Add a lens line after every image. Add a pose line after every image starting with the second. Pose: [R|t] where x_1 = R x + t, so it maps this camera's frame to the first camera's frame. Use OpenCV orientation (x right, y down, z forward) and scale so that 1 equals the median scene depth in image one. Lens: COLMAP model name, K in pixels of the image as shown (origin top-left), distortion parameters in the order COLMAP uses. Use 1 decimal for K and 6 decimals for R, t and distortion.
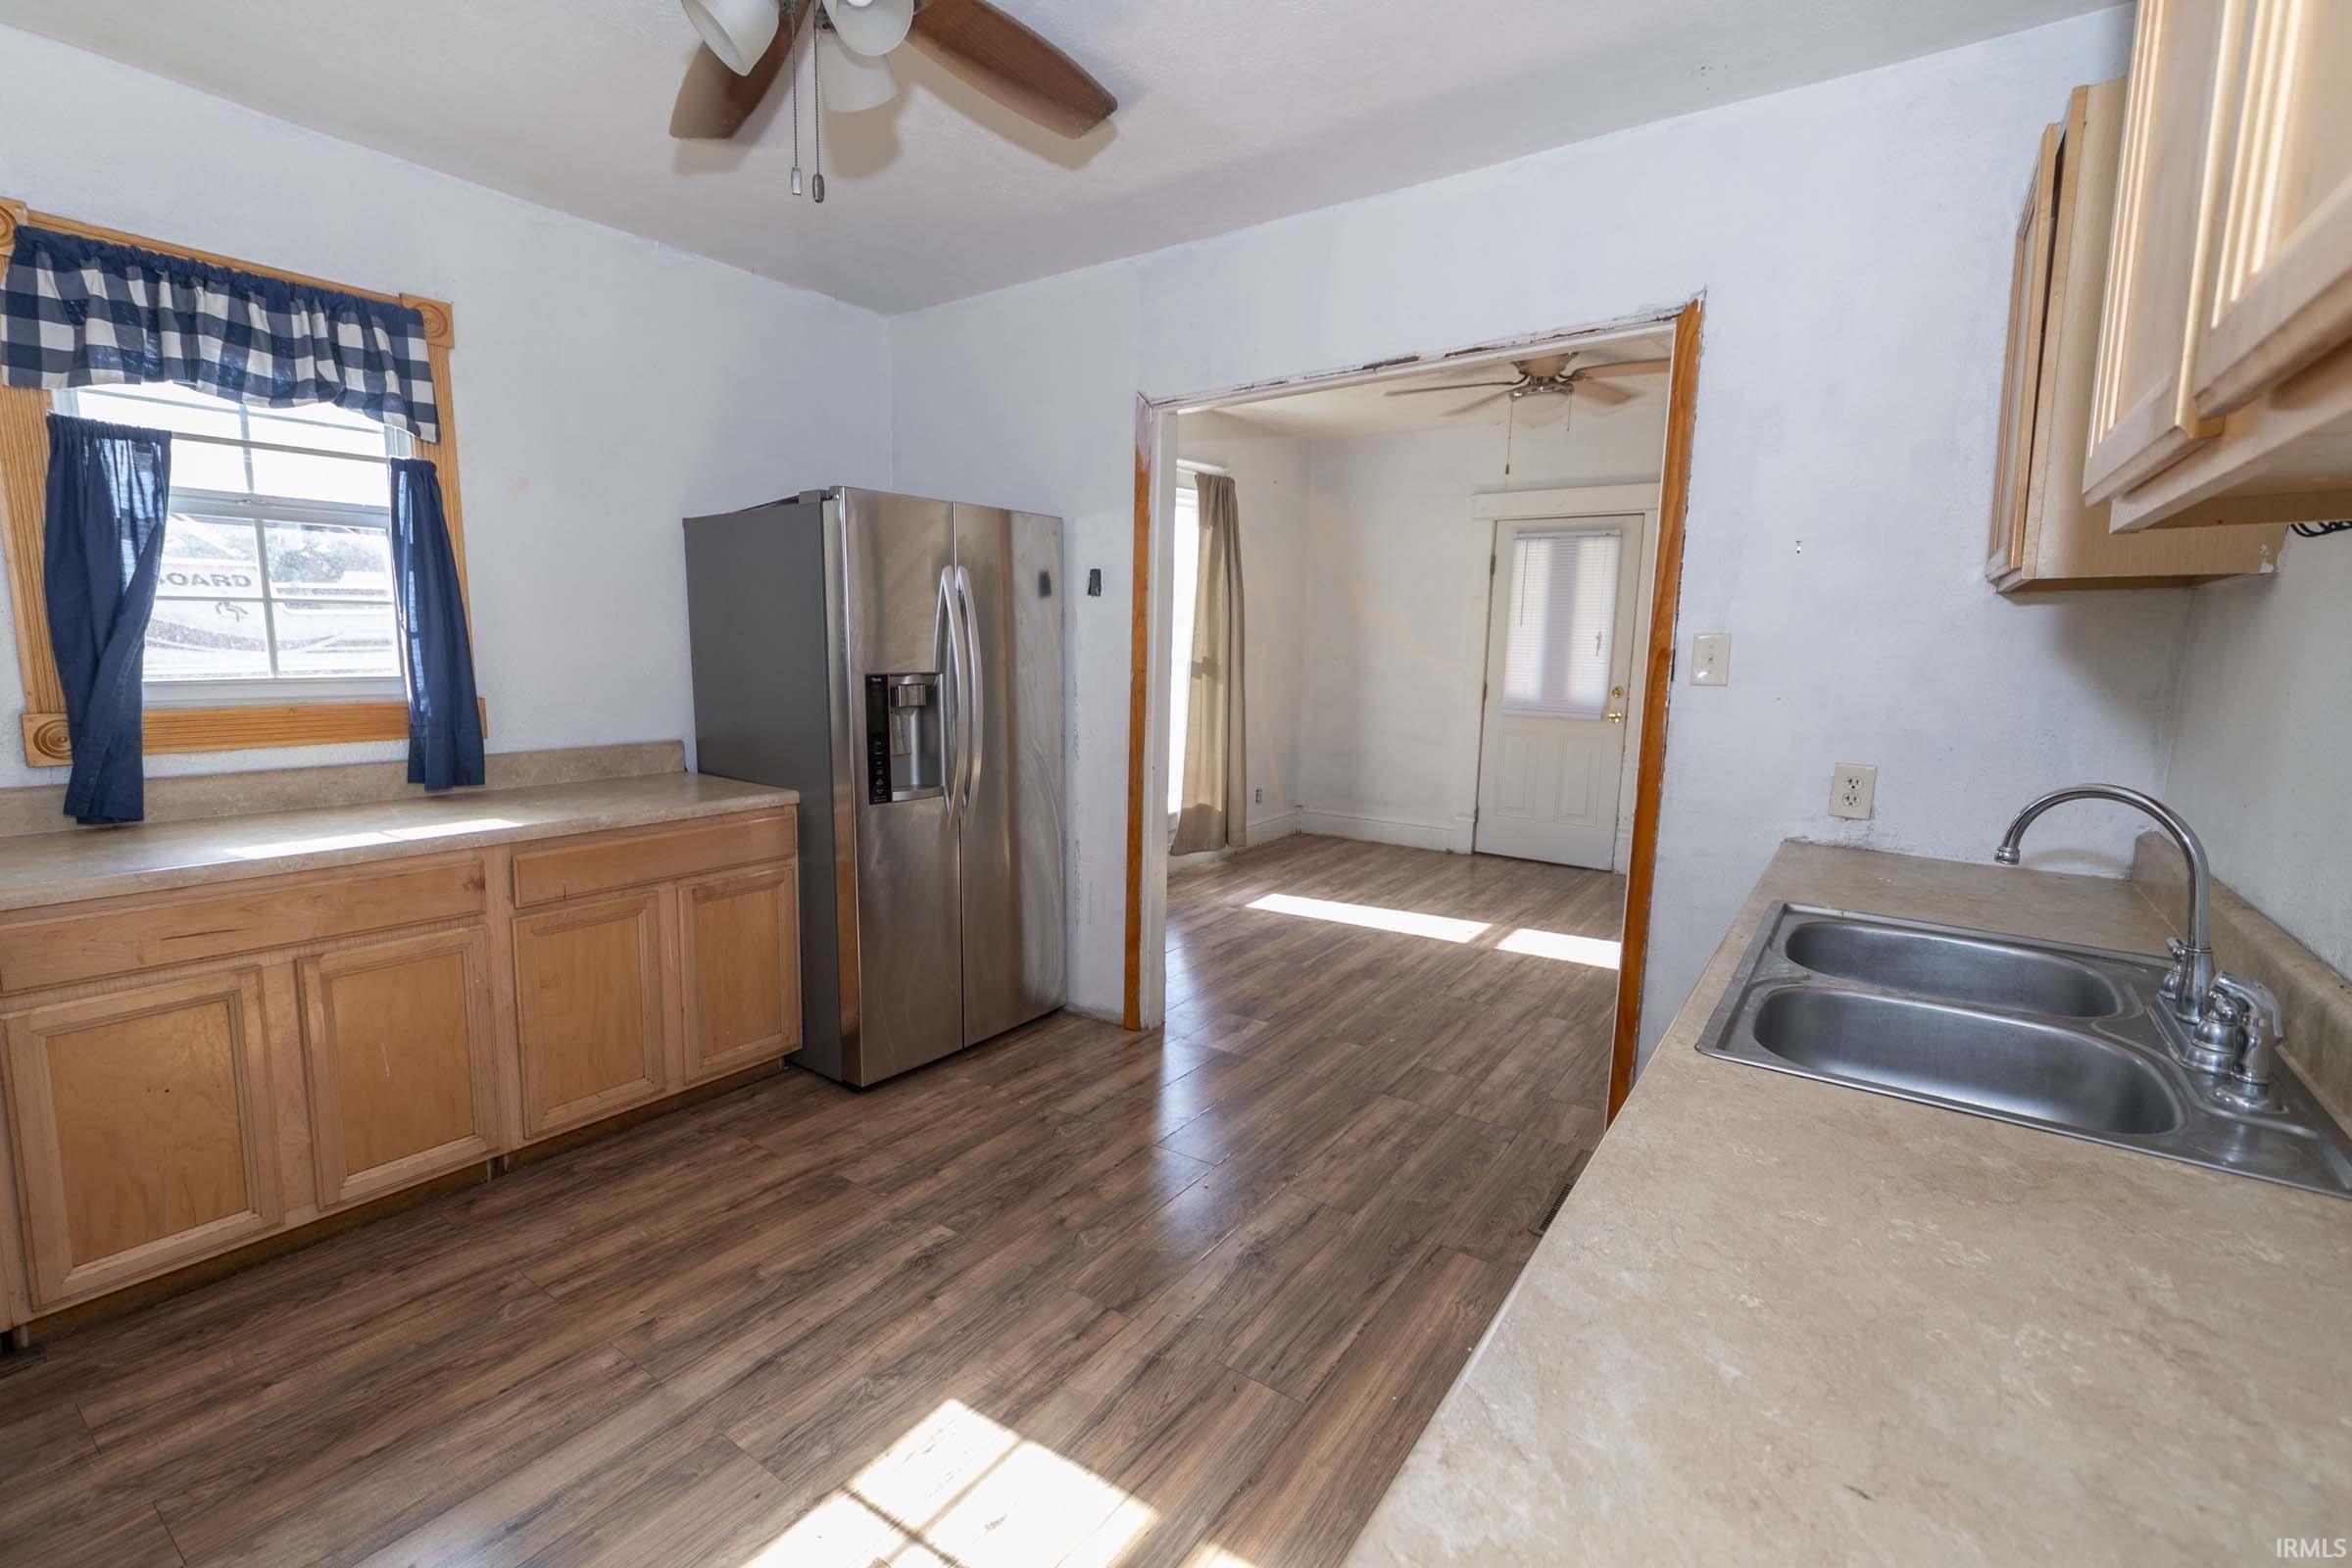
lens RADIAL K [[1045.5, 0, 1145.9], [0, 1045.5, 780.3], [0, 0, 1]] dist [0.002402, 0.000361]
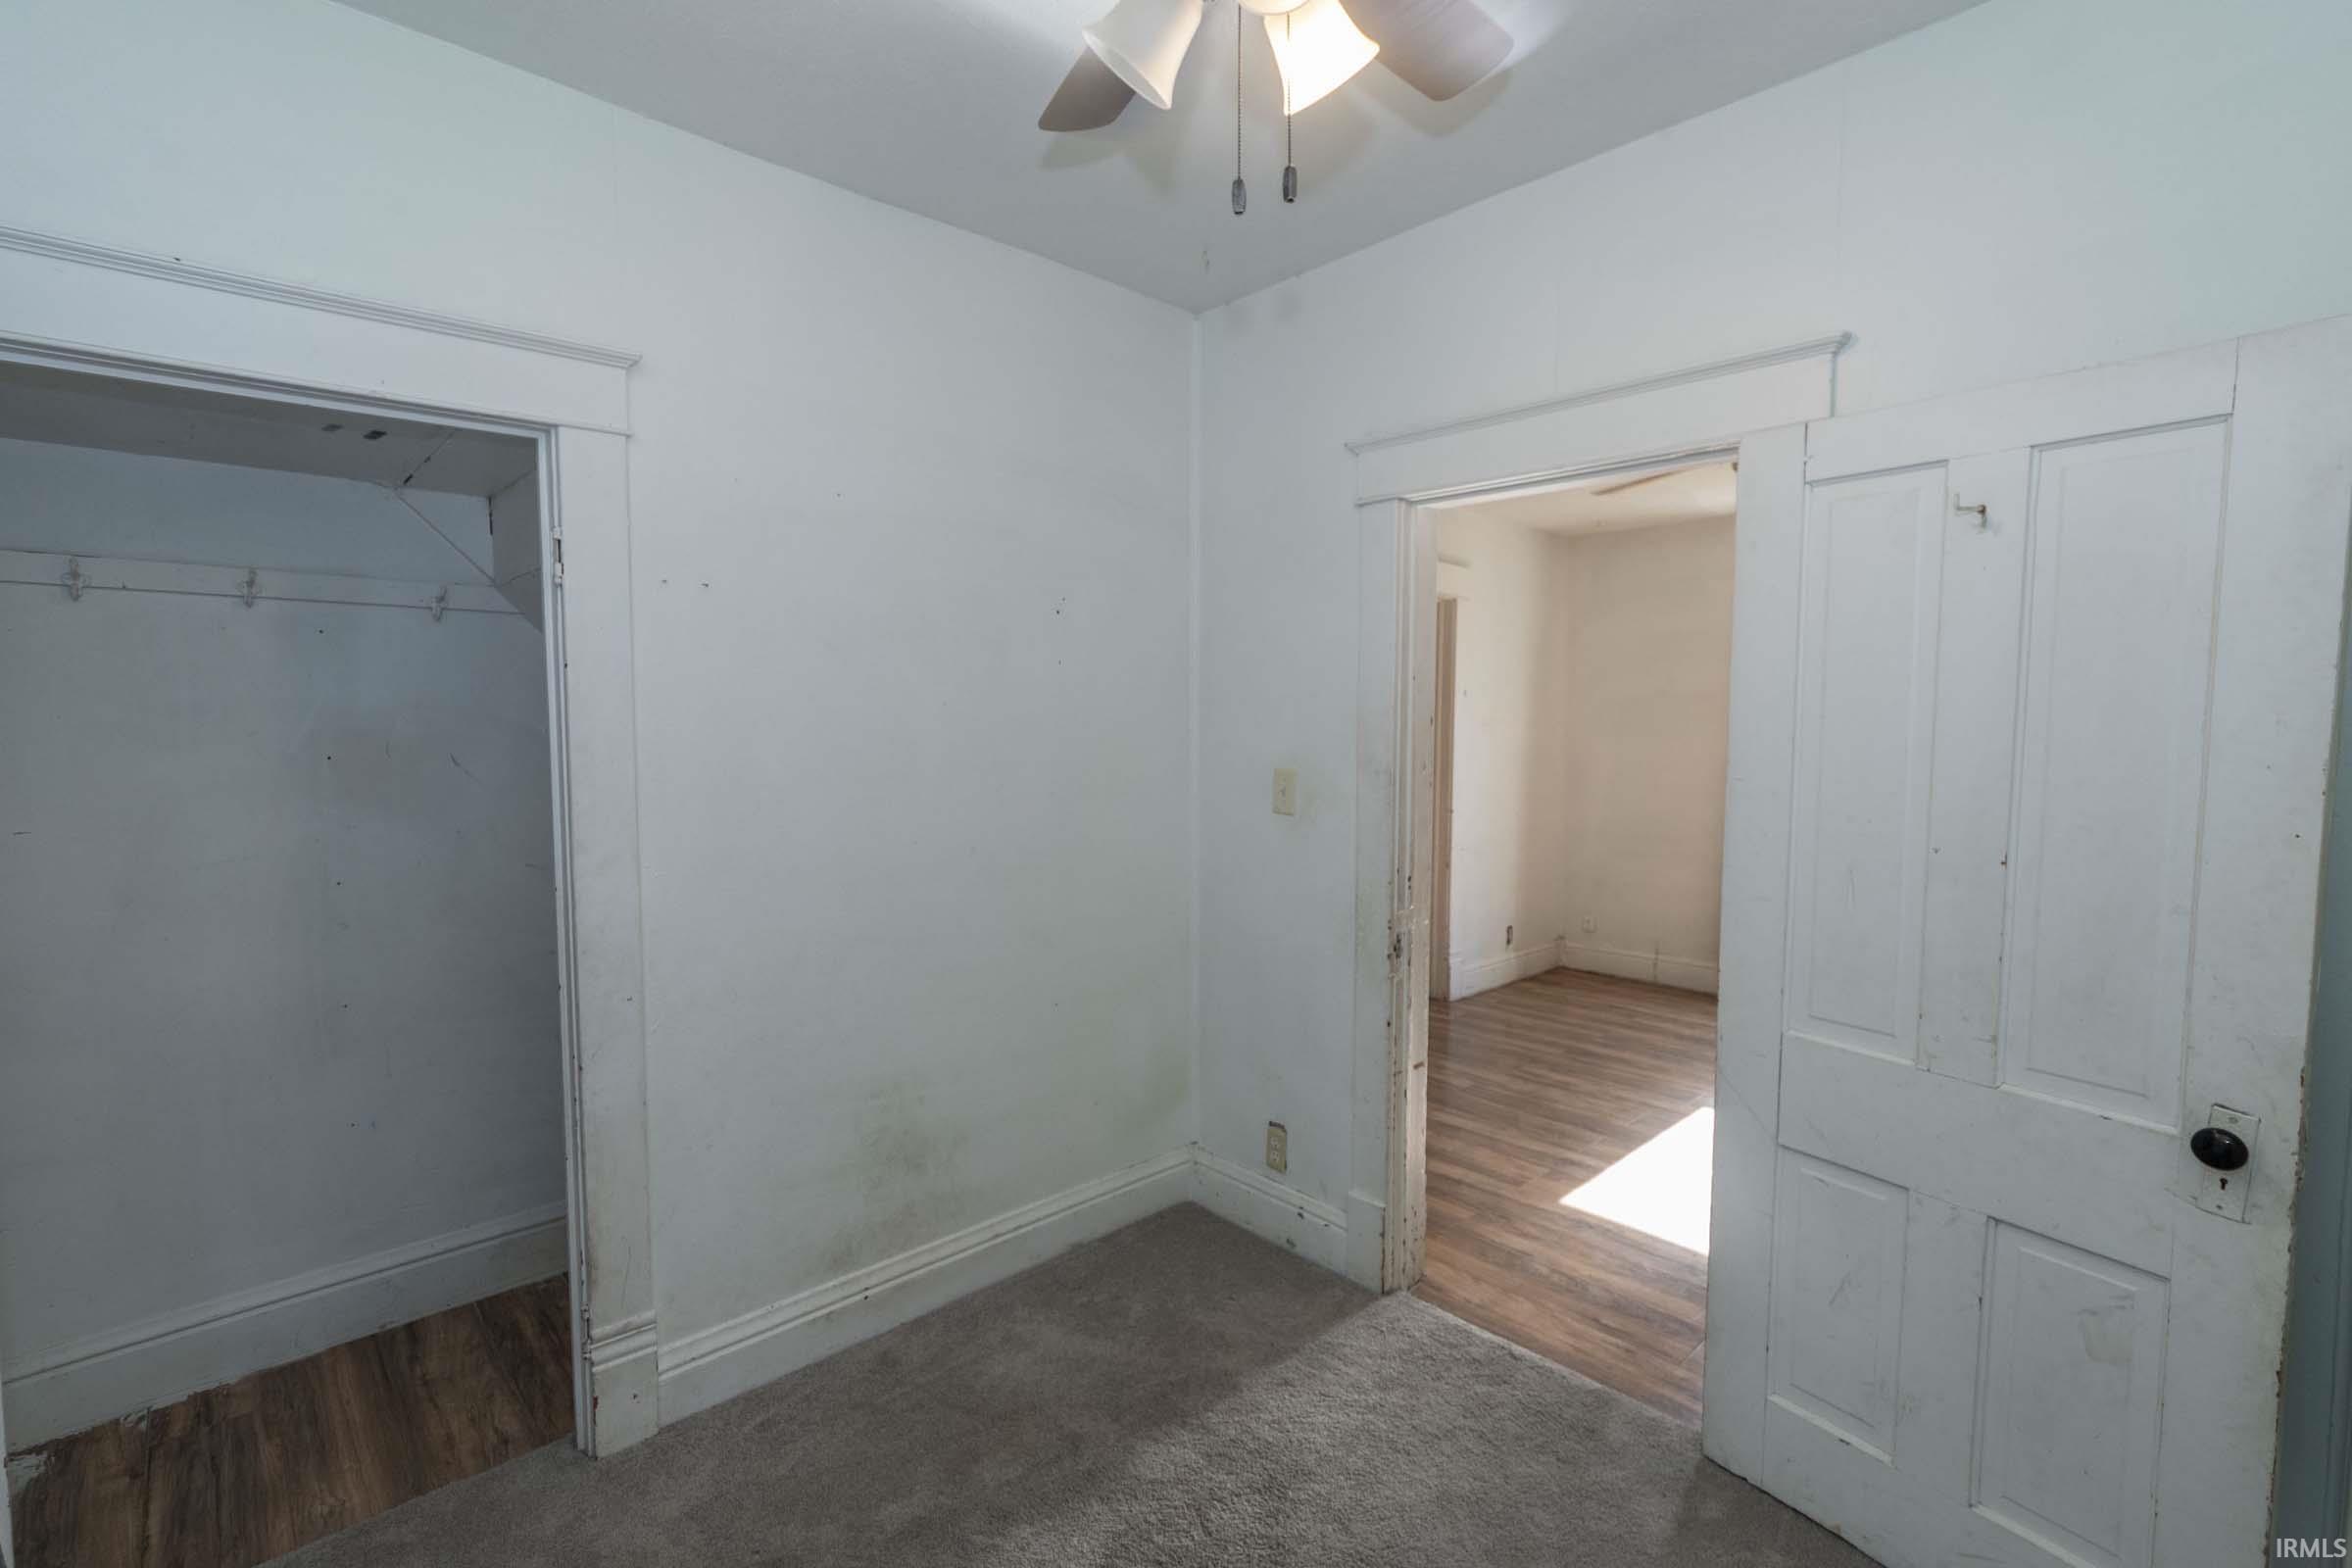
lens RADIAL K [[1028.9, 0, 1124.0], [0, 1028.9, 783.1], [0, 0, 1]] dist [-0.000167, -0.000031]
pose [[-0.212296, 0.051918, -0.975825, 1.890284], [-0.150003, 0.985021, 0.085042, -0.153773], [0.965624, 0.164431, -0.201329, 1.017167]]
